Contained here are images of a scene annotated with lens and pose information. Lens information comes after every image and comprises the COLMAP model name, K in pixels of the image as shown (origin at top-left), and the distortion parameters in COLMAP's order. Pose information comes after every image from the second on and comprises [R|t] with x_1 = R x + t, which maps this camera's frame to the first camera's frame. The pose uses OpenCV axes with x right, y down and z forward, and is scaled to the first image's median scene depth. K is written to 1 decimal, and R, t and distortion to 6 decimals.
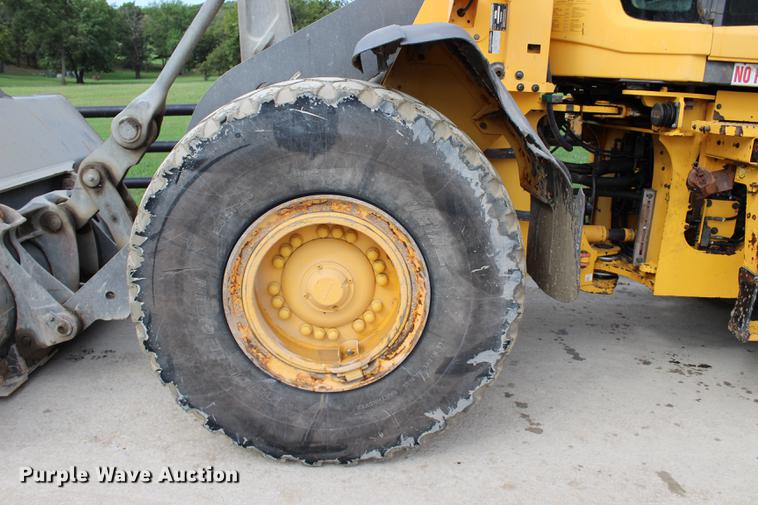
lens RADIAL K [[622.2, 0, 379.0], [0, 622.2, 252.5], [0, 0, 1]] dist [-0.163154, 0.137041]
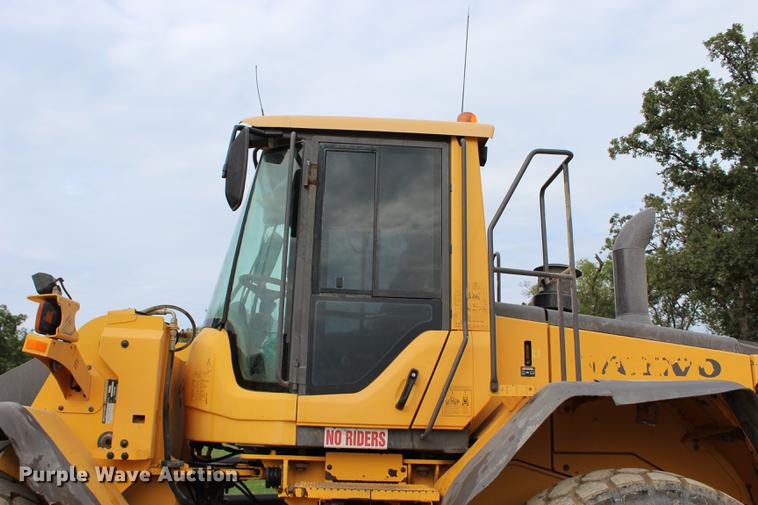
lens RADIAL K [[622.2, 0, 379.0], [0, 622.2, 252.5], [0, 0, 1]] dist [-0.163154, 0.137041]
pose [[0.999435, -0.011806, 0.031480, 0.790338], [0.026236, 0.859379, -0.510666, -0.025745], [-0.021024, 0.511203, 0.859203, -0.138155]]
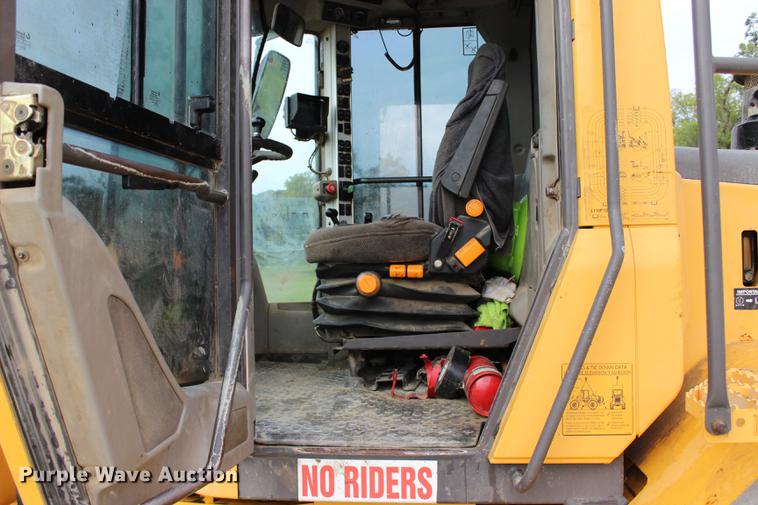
lens RADIAL K [[622.2, 0, 379.0], [0, 622.2, 252.5], [0, 0, 1]] dist [-0.163154, 0.137041]
pose [[0.985702, -0.067501, -0.154389, 0.895854], [0.023228, 0.961940, -0.272273, -0.409105], [0.166891, 0.264794, 0.949753, 0.576322]]
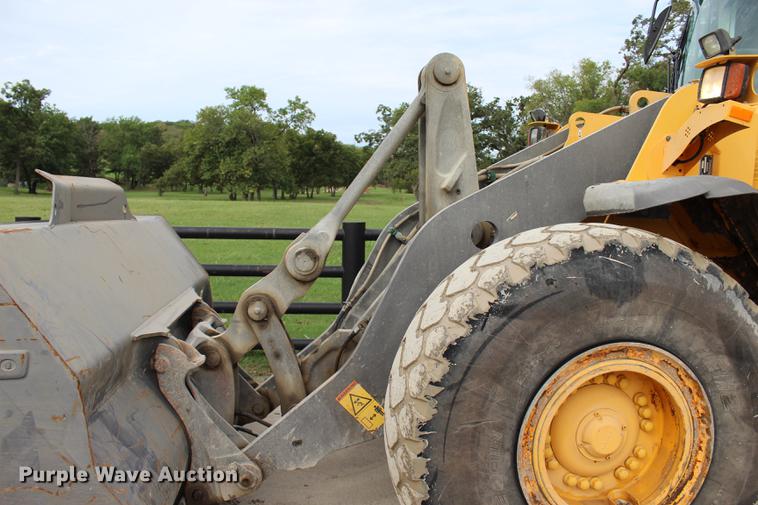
lens RADIAL K [[622.2, 0, 379.0], [0, 622.2, 252.5], [0, 0, 1]] dist [-0.163154, 0.137041]
pose [[0.996220, 0.019120, 0.084735, -0.550573], [-0.002688, 0.981793, -0.189934, -0.047085], [-0.086824, 0.188988, 0.978133, 0.055207]]
